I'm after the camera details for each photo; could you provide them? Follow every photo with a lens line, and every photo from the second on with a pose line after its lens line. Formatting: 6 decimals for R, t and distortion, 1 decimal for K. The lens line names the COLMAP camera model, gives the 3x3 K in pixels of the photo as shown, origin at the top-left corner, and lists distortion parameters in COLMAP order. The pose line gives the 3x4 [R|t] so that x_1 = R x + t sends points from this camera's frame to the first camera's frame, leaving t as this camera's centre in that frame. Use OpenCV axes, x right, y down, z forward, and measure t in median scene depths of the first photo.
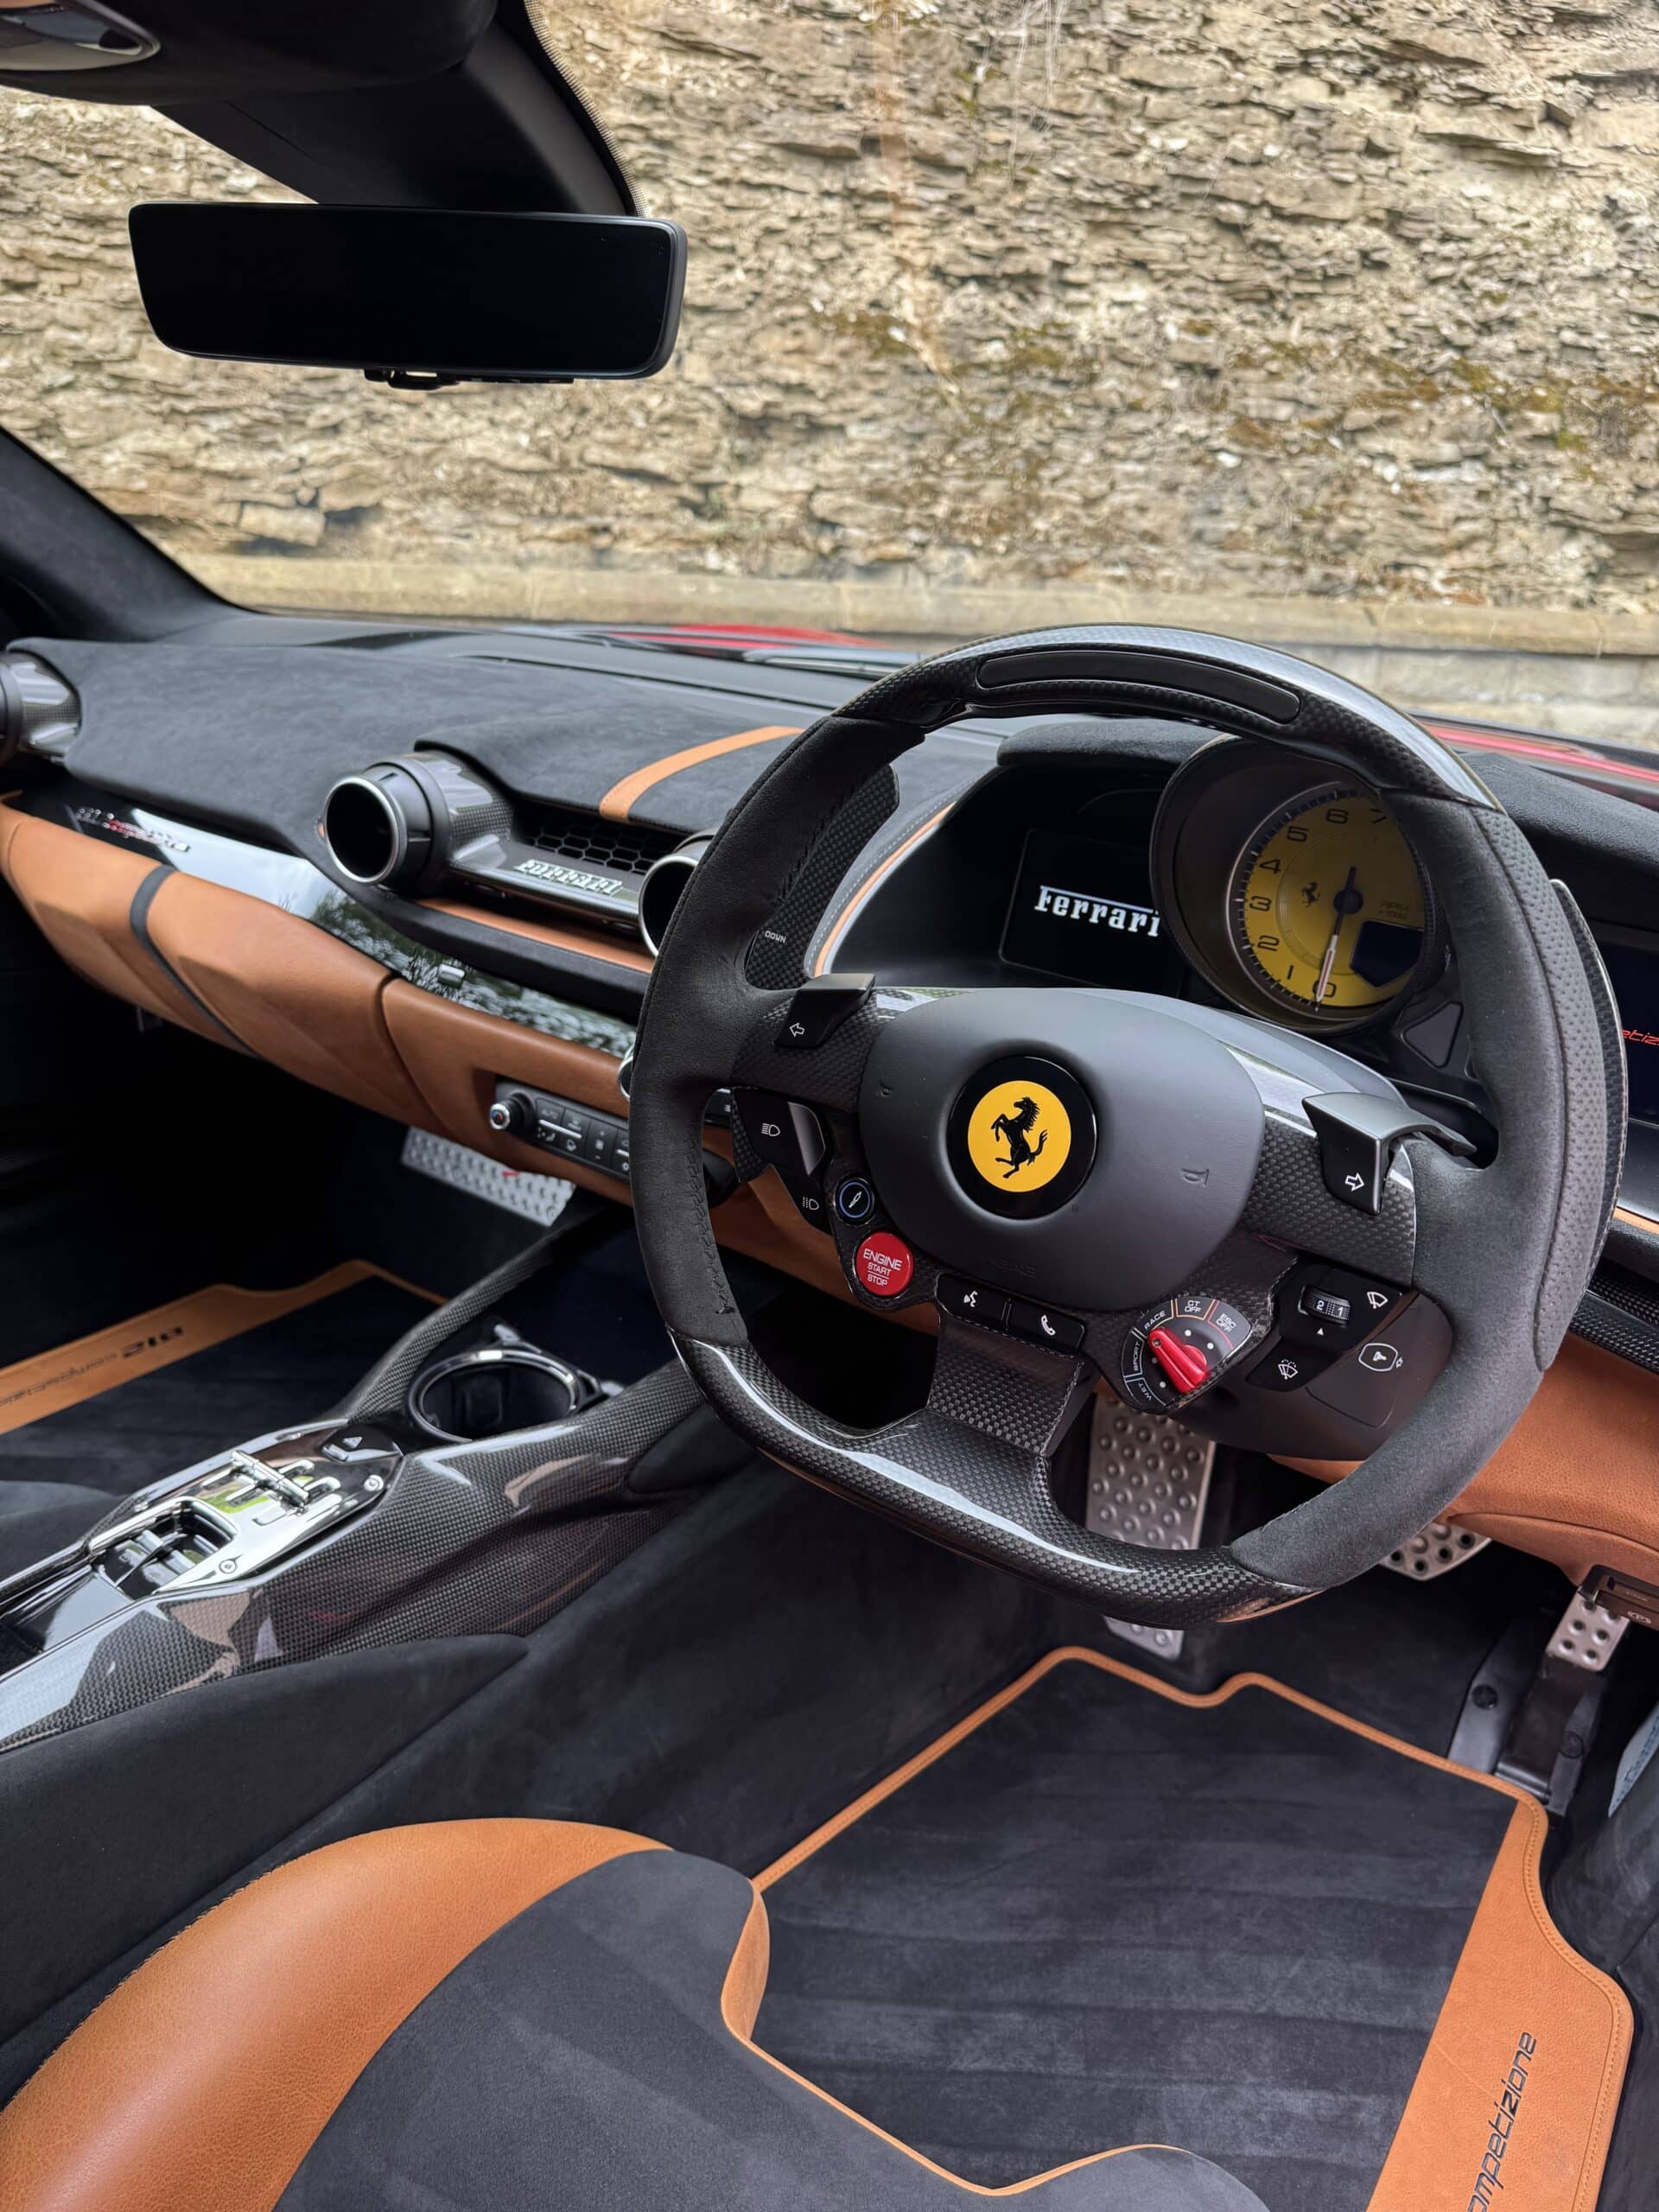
lens RADIAL K [[1576.6, 0, 903.0], [0, 1576.6, 1052.9], [0, 0, 1]] dist [0.023127, -0.024896]
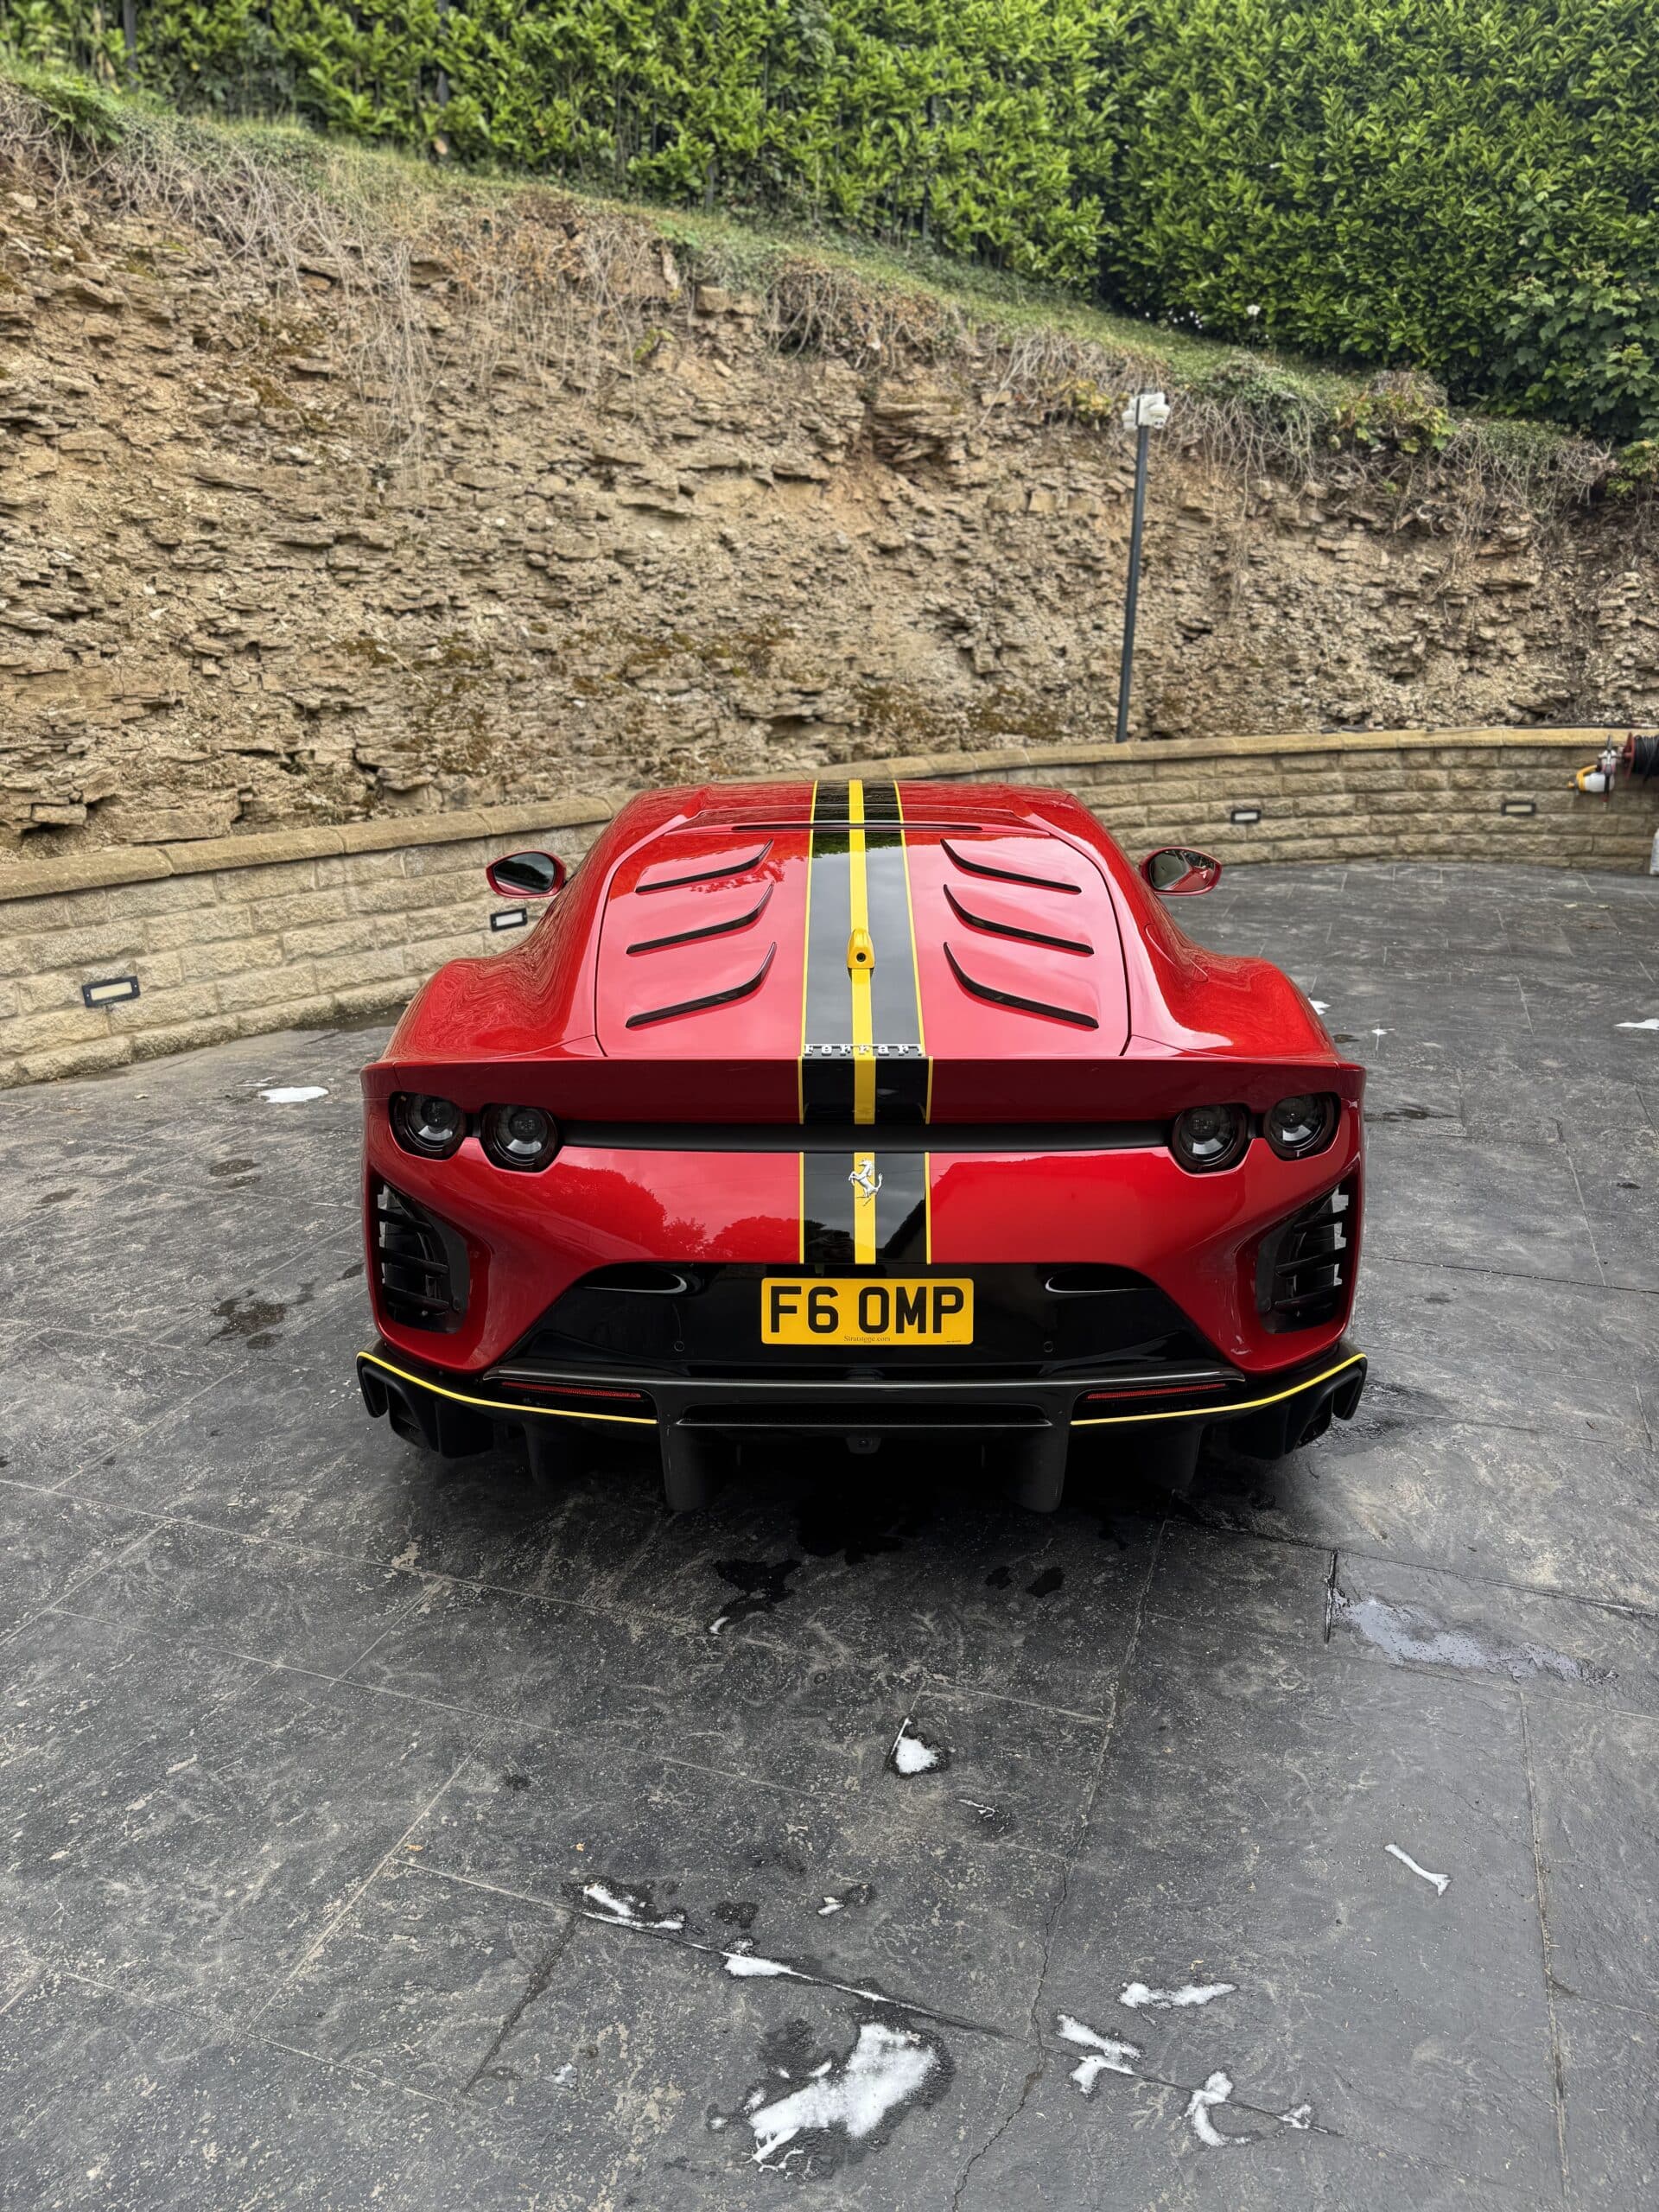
lens RADIAL K [[1576.6, 0, 817.9], [0, 1576.6, 1107.6], [0, 0, 1]] dist [0.023127, -0.024896]
pose [[0.841406, -0.229210, 0.489386, -0.524309], [0.250787, 0.967790, 0.022096, 0.078958], [-0.478688, 0.104140, 0.871787, -0.582257]]
